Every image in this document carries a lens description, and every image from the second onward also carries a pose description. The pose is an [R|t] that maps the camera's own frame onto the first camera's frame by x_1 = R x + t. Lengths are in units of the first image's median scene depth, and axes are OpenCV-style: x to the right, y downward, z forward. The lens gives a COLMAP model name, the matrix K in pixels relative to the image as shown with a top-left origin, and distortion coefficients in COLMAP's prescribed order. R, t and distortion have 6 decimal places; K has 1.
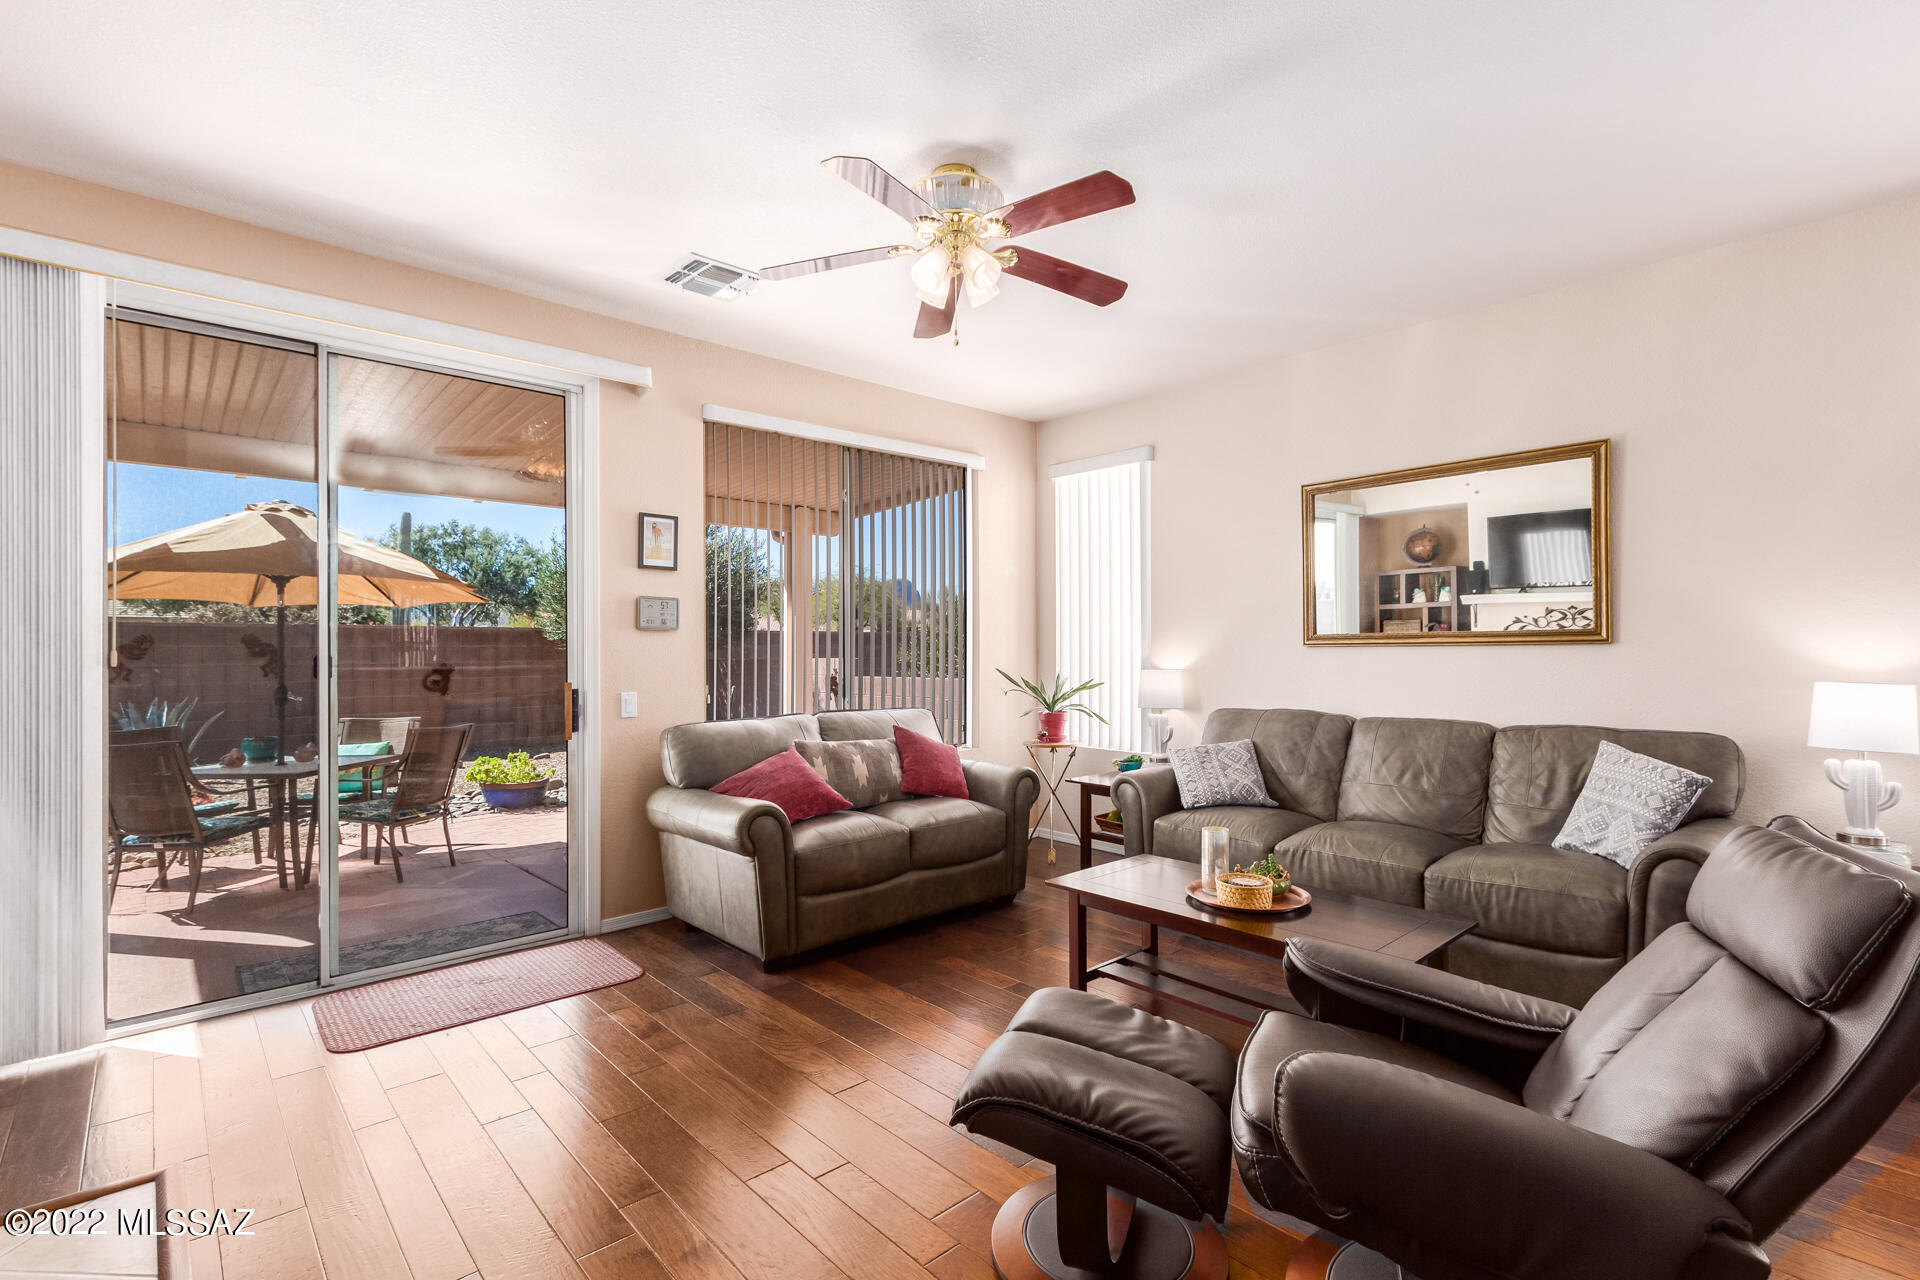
lens RADIAL K [[892.7, 0, 954.6], [0, 892.7, 644.6], [0, 0, 1]] dist [0.007136, 0.000038]
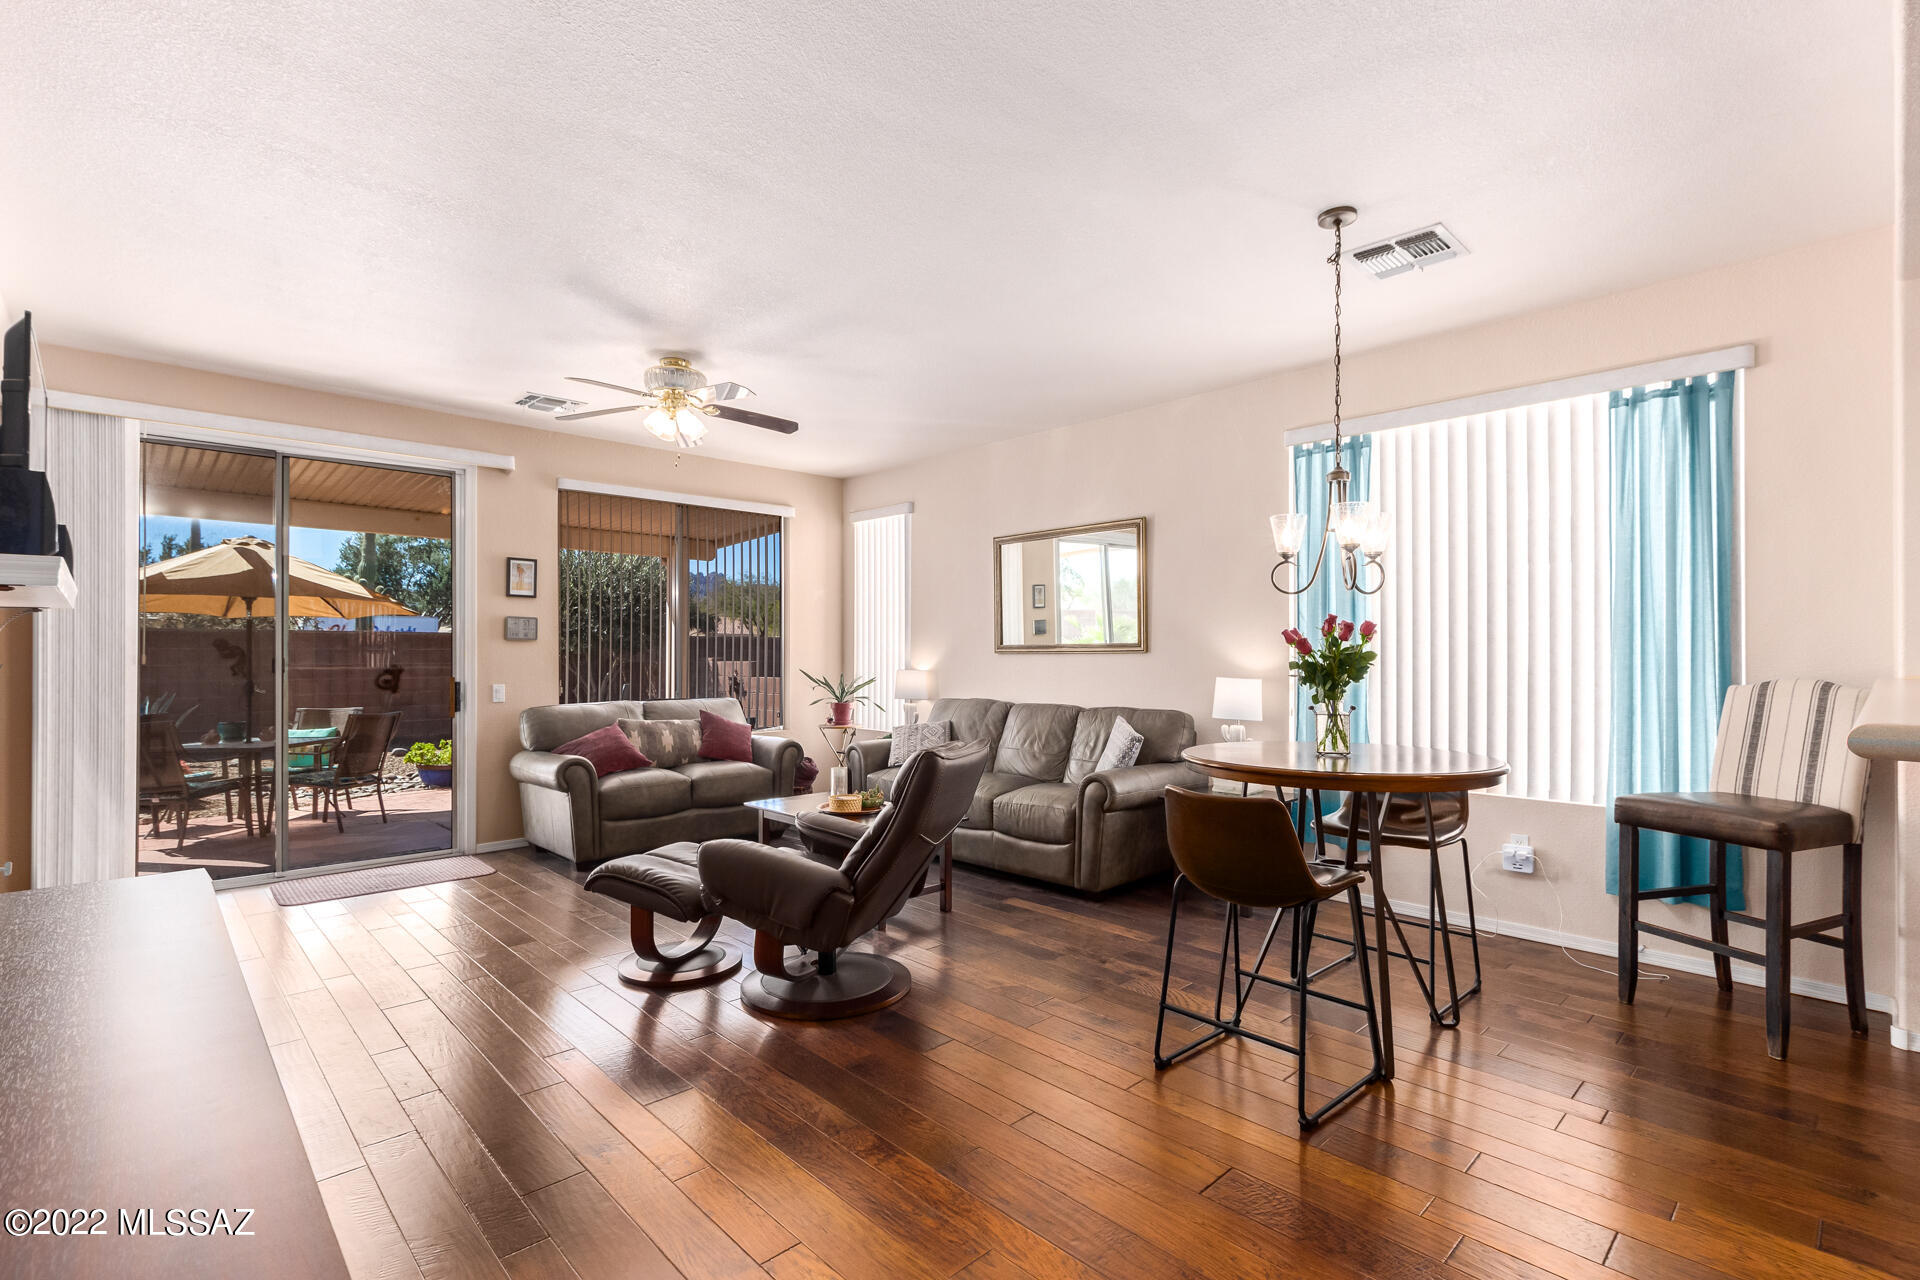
lens RADIAL K [[908.7, 0, 958.3], [0, 908.7, 649.1], [0, 0, 1]] dist [0.002984, -0.000359]
pose [[0.999809, 0.003684, 0.019180, 0.312618], [-0.003699, 0.999993, 0.000748, -0.006005], [-0.019177, -0.000819, 0.999816, -0.421989]]
